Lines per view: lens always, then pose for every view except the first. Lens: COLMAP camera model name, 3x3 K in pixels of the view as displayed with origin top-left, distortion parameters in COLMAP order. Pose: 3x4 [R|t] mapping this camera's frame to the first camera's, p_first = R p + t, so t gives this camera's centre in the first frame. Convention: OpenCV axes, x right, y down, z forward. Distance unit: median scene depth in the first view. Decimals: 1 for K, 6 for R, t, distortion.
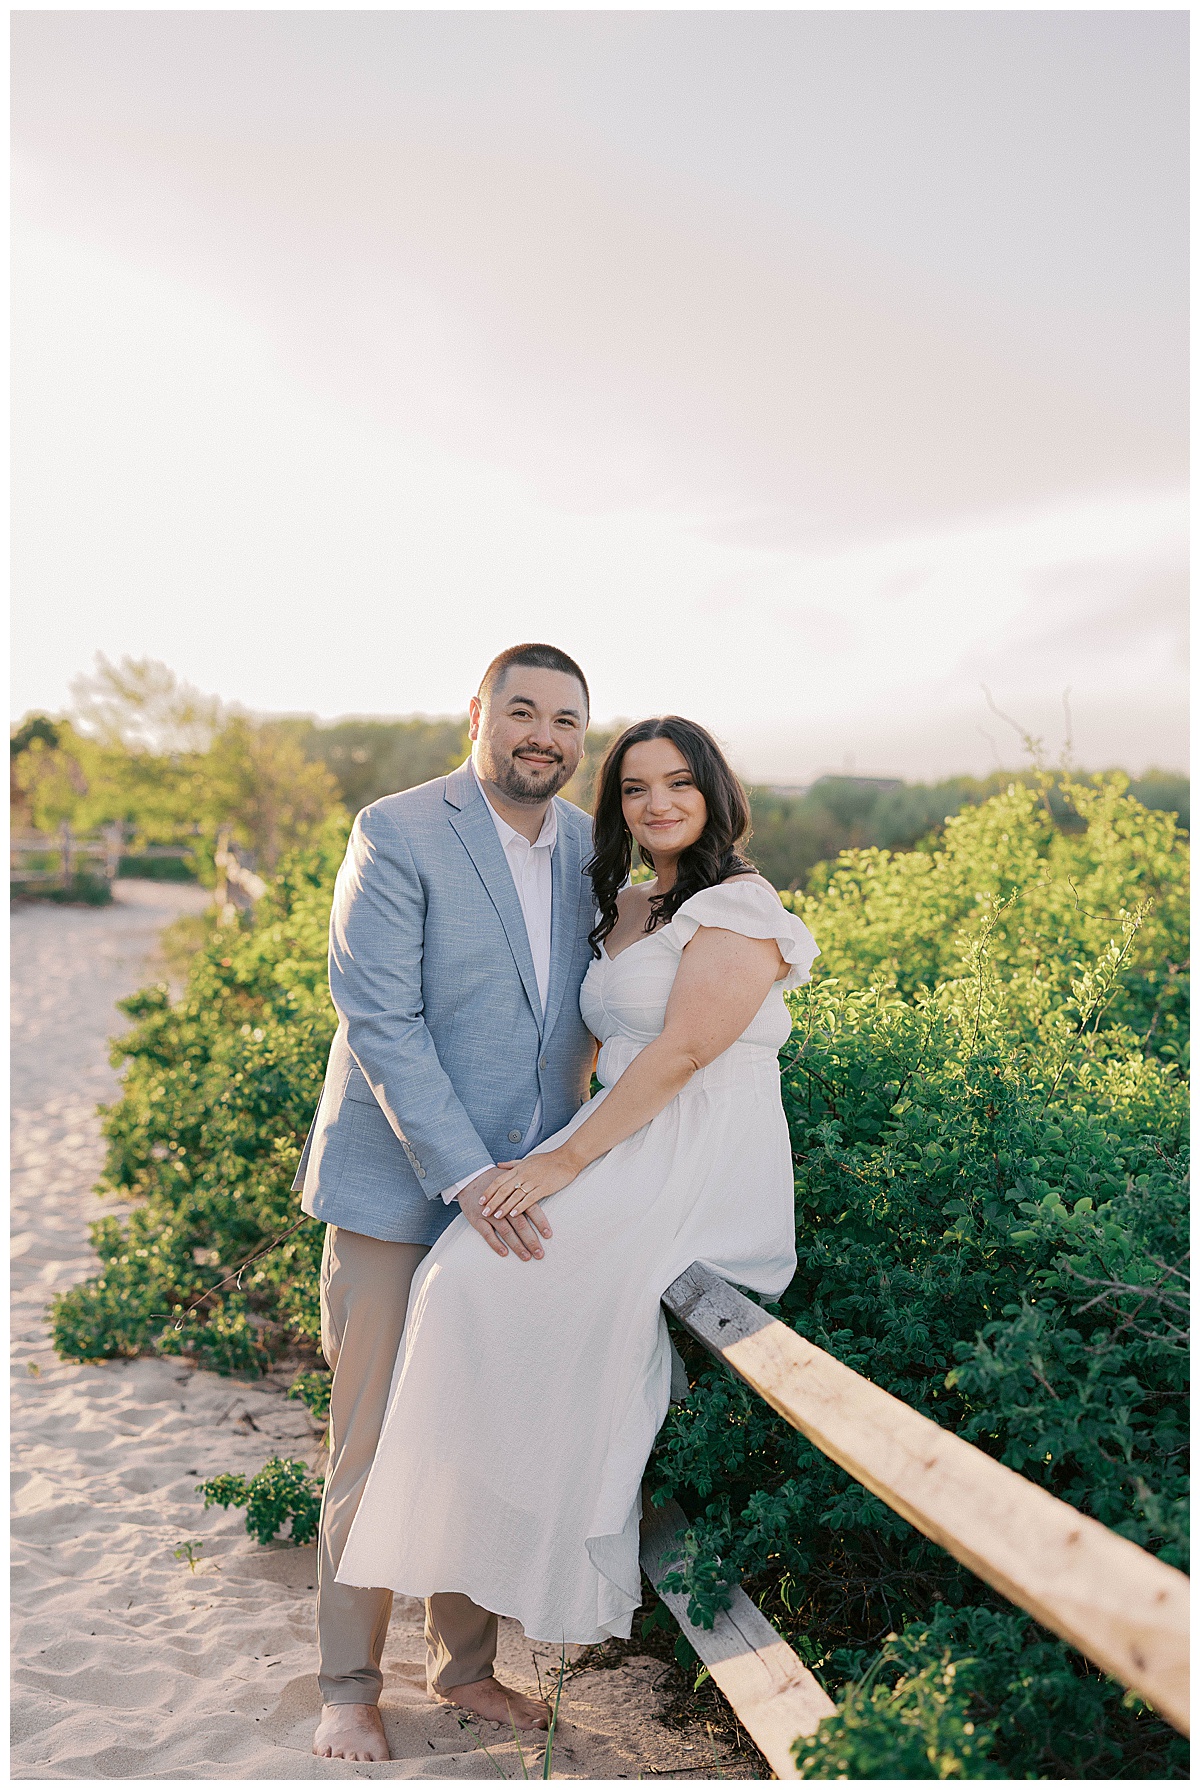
lens RADIAL K [[2559.9, 0, 600.0], [0, 2559.9, 895.0], [0, 0, 1]] dist [0.075509, -0.048537]
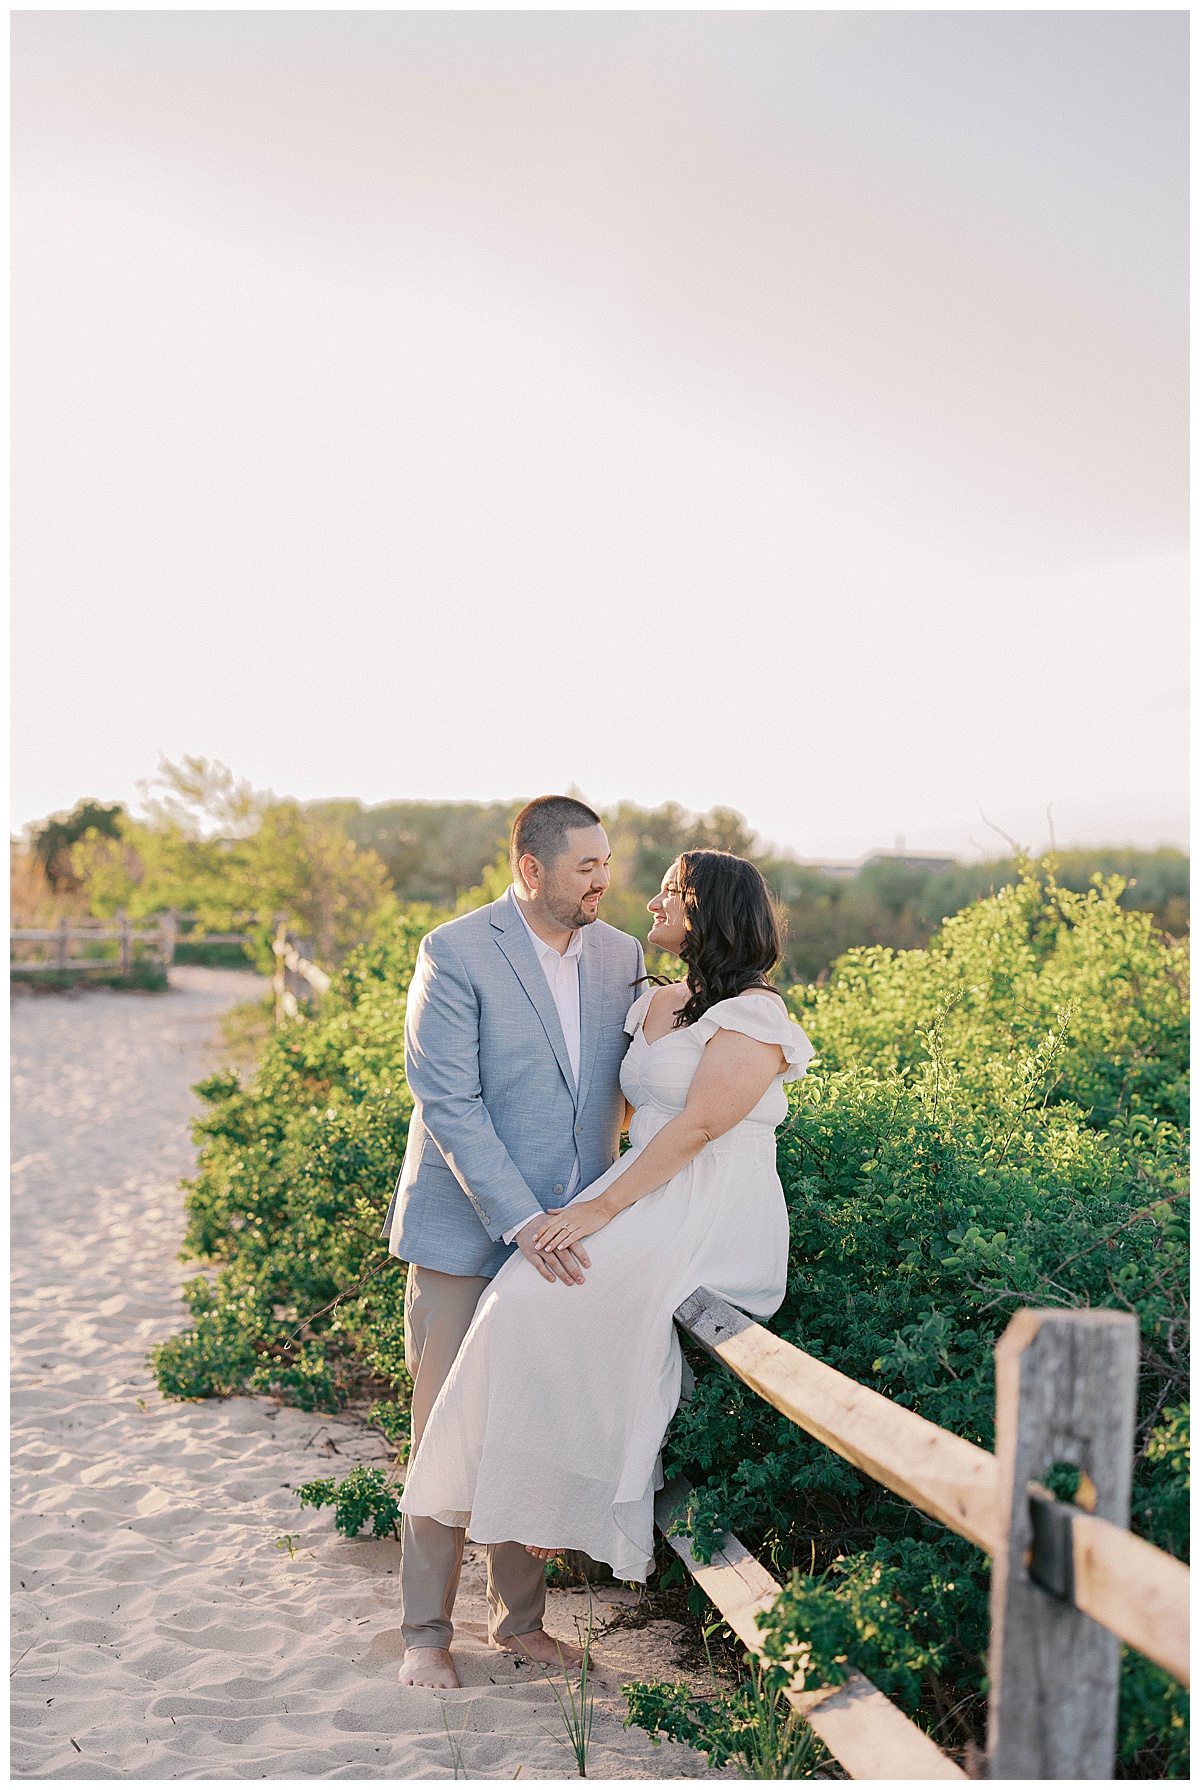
lens RADIAL K [[2559.9, 0, 600.0], [0, 2559.9, 895.0], [0, 0, 1]] dist [0.075509, -0.048537]
pose [[0.999818, -0.003824, -0.018669, 0.006275], [0.003213, 0.999462, -0.032648, -0.004909], [0.018784, 0.032582, 0.999293, -0.142889]]
